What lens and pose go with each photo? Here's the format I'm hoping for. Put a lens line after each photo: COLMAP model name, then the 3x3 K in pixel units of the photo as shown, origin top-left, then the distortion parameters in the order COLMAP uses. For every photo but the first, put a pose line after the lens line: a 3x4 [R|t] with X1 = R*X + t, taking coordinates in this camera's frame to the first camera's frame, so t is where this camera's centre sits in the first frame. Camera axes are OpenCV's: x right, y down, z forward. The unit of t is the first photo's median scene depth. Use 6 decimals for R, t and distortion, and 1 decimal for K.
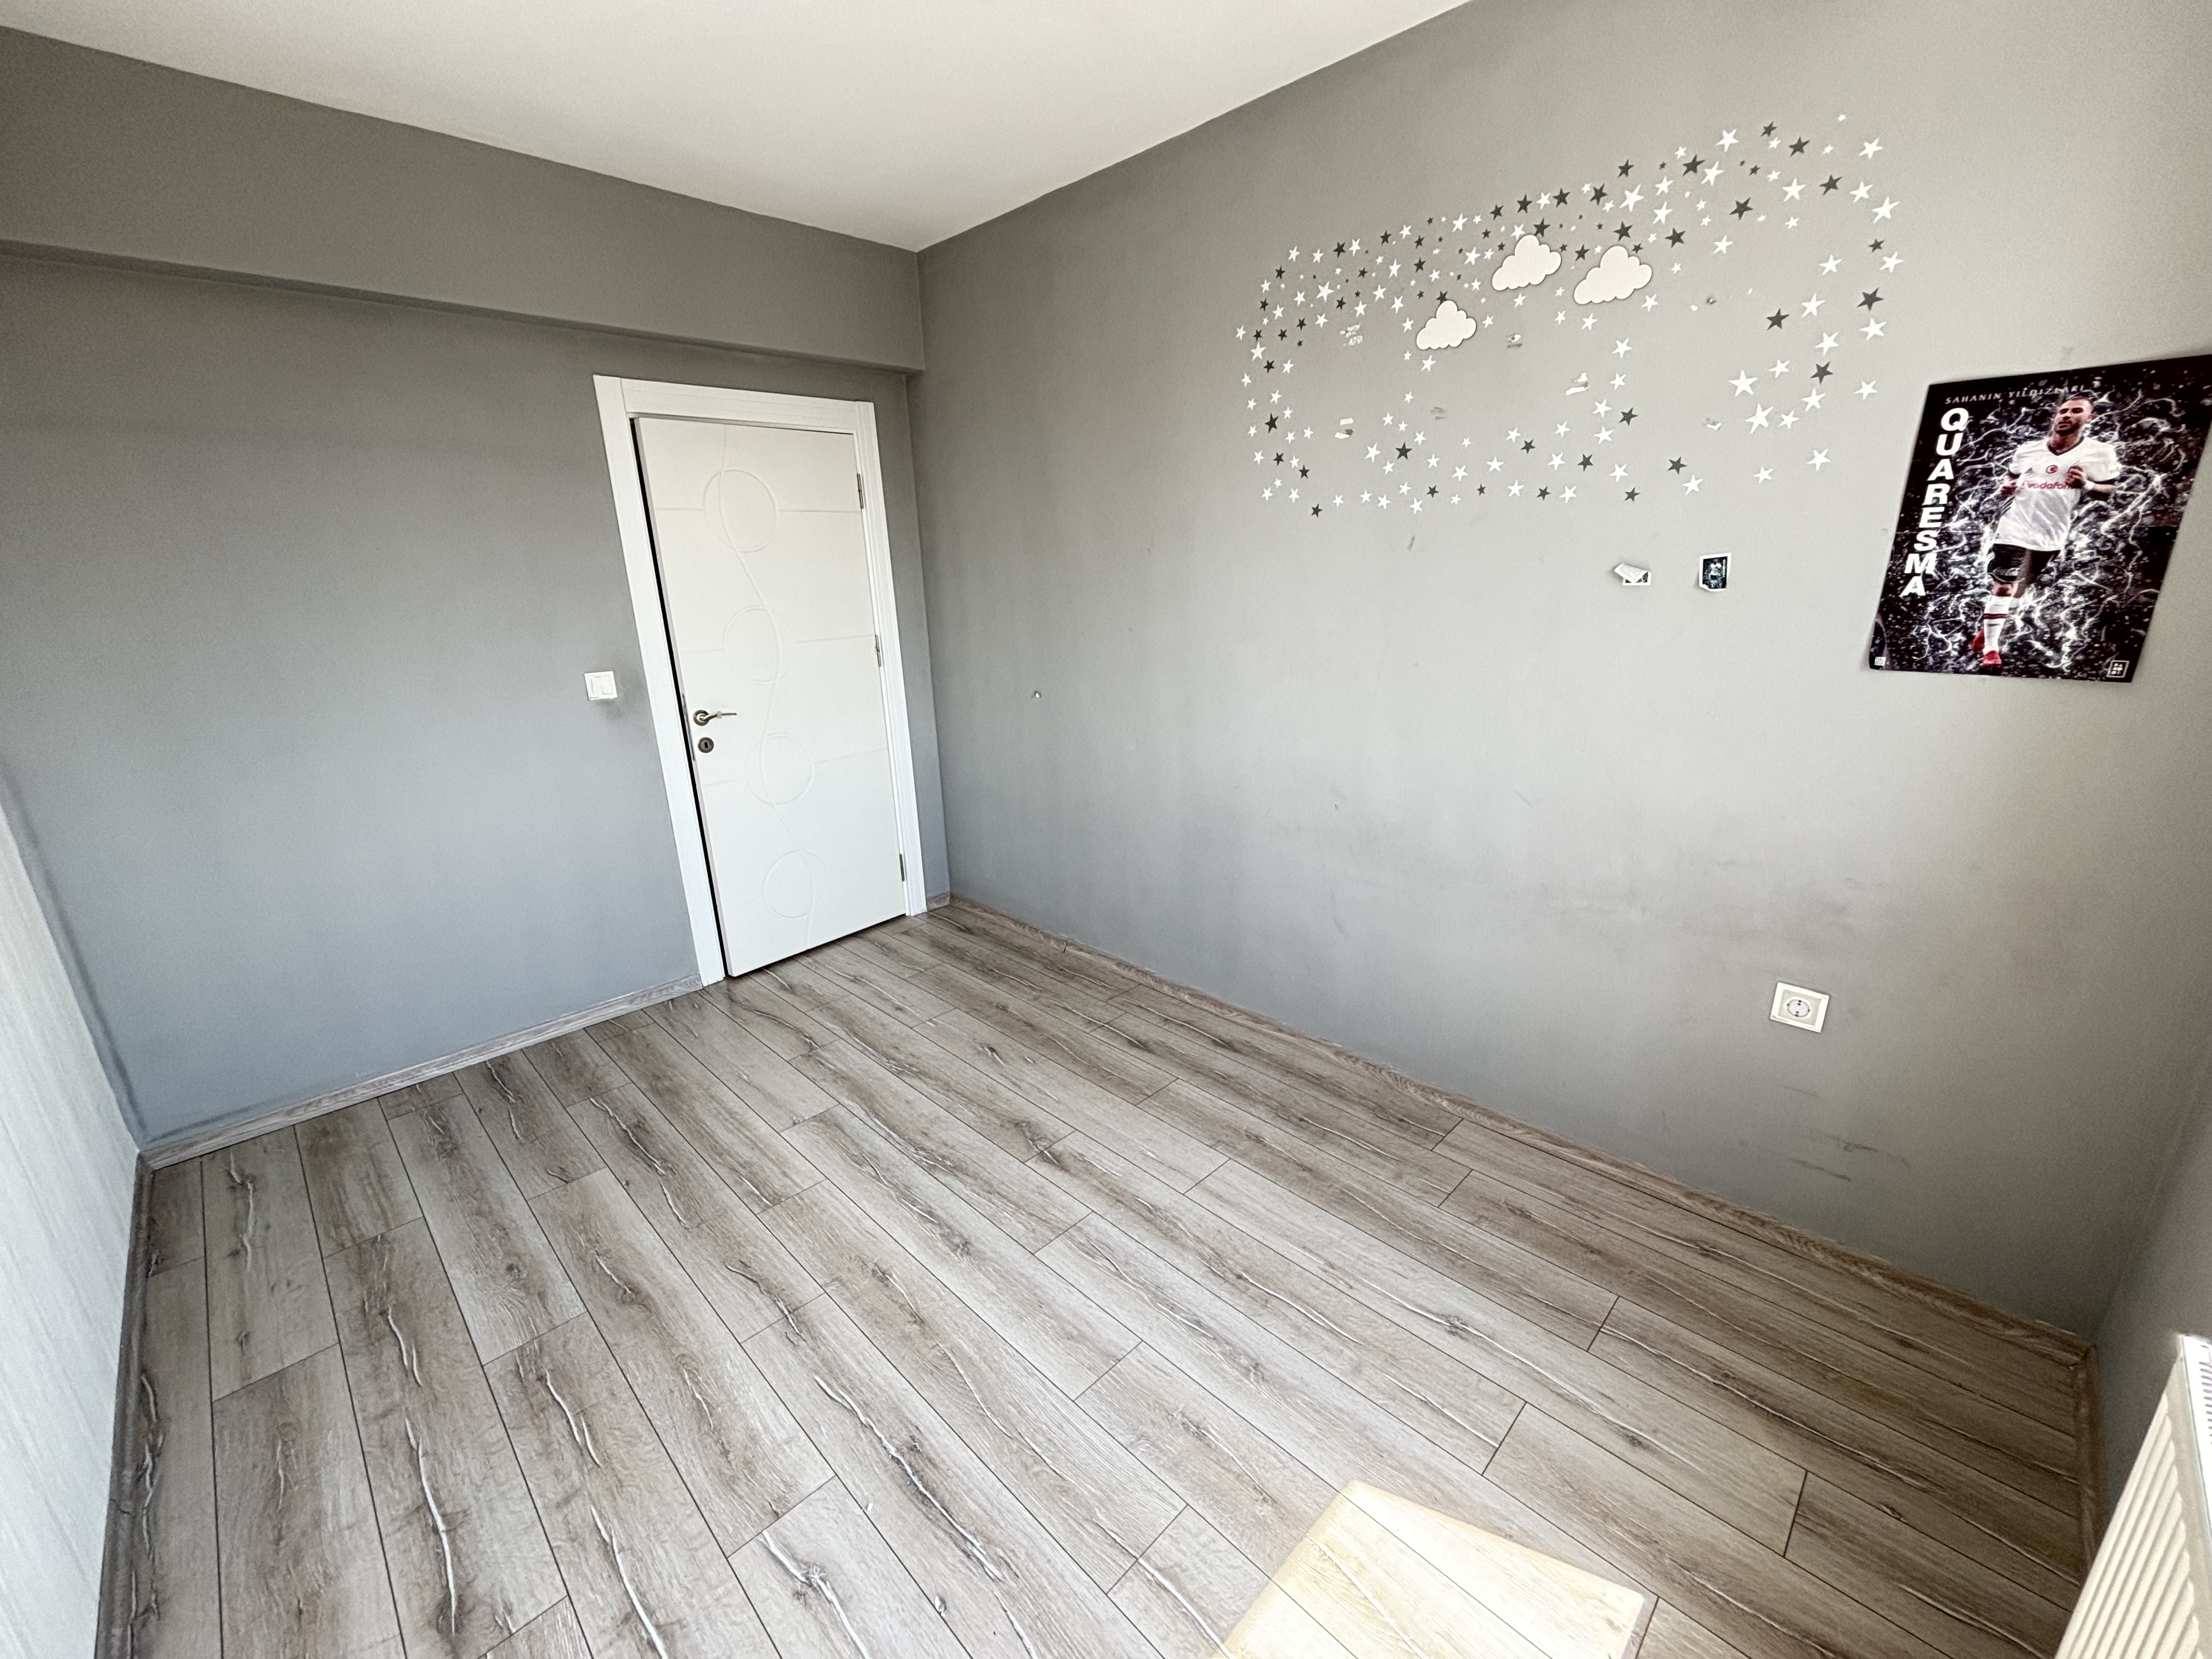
lens RADIAL K [[900.8, 0, 1098.1], [0, 900.8, 825.4], [0, 0, 1]] dist [0.003792, 0.000197]
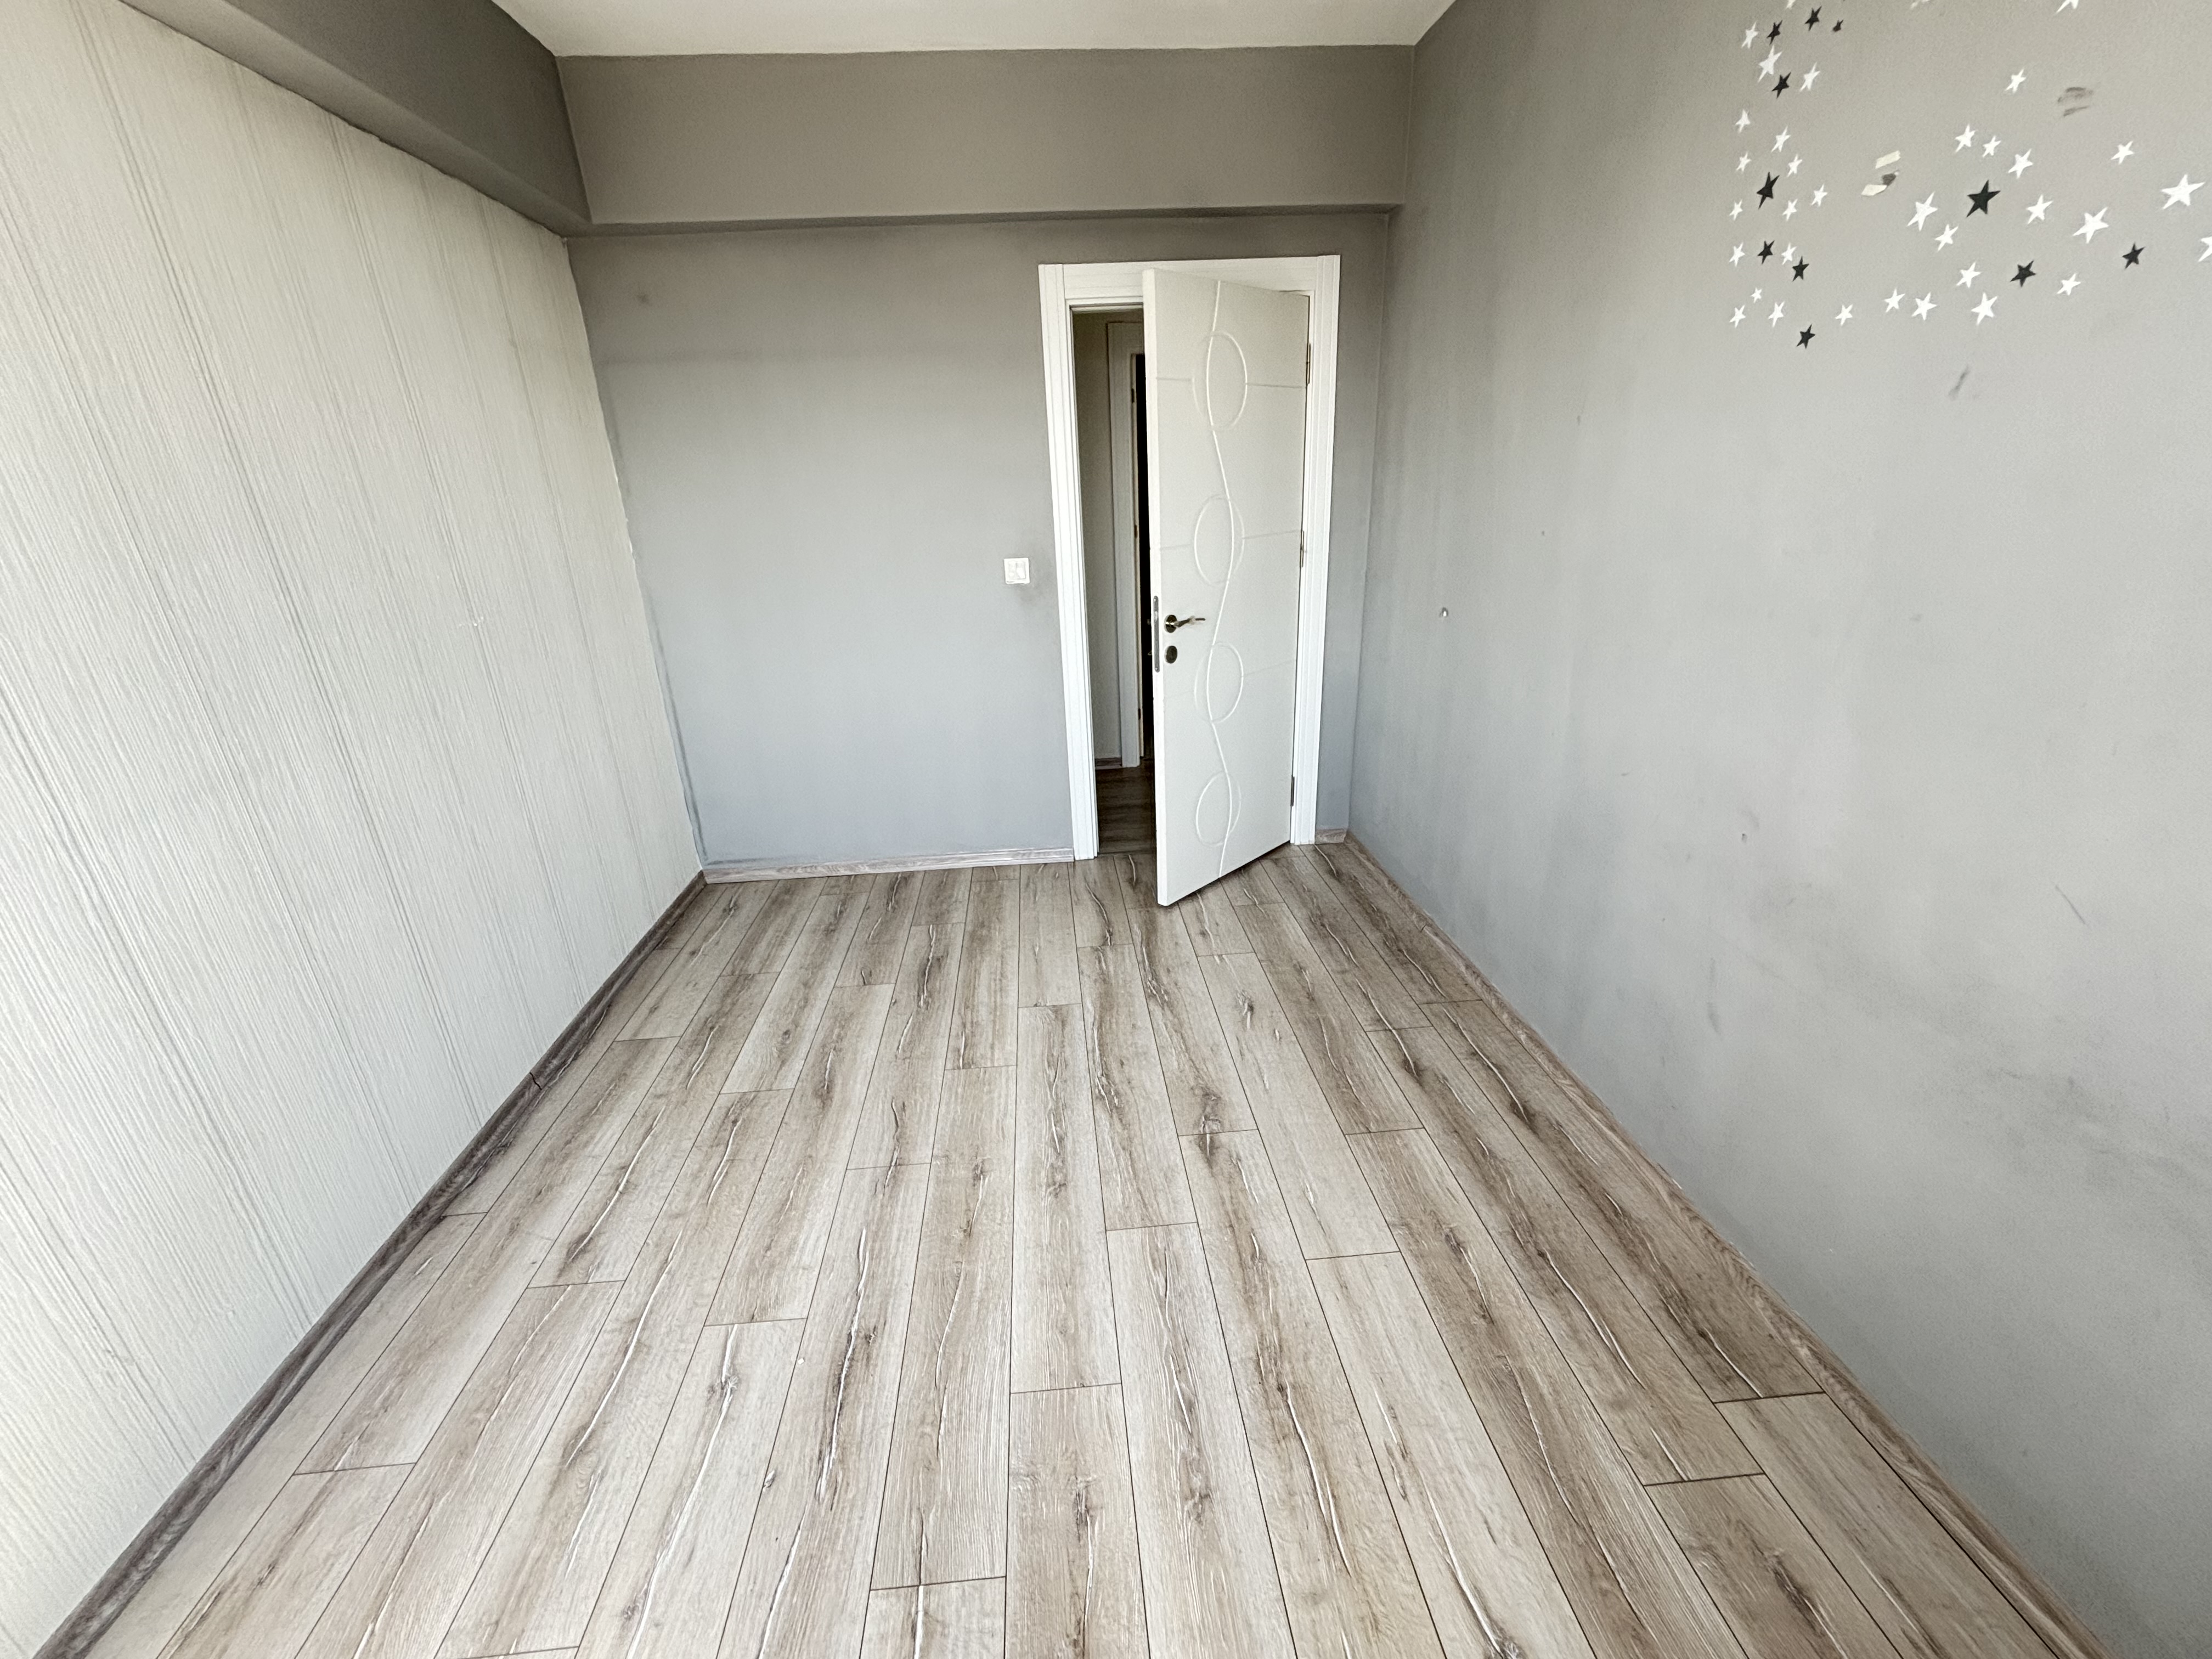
lens RADIAL K [[900.8, 0, 1103.6], [0, 900.8, 826.5], [0, 0, 1]] dist [0.003792, 0.000197]
pose [[0.764028, 0.232748, -0.601738, 0.260880], [-0.166952, 0.972219, 0.164067, -0.049172], [0.623207, -0.024890, 0.781660, 0.201978]]
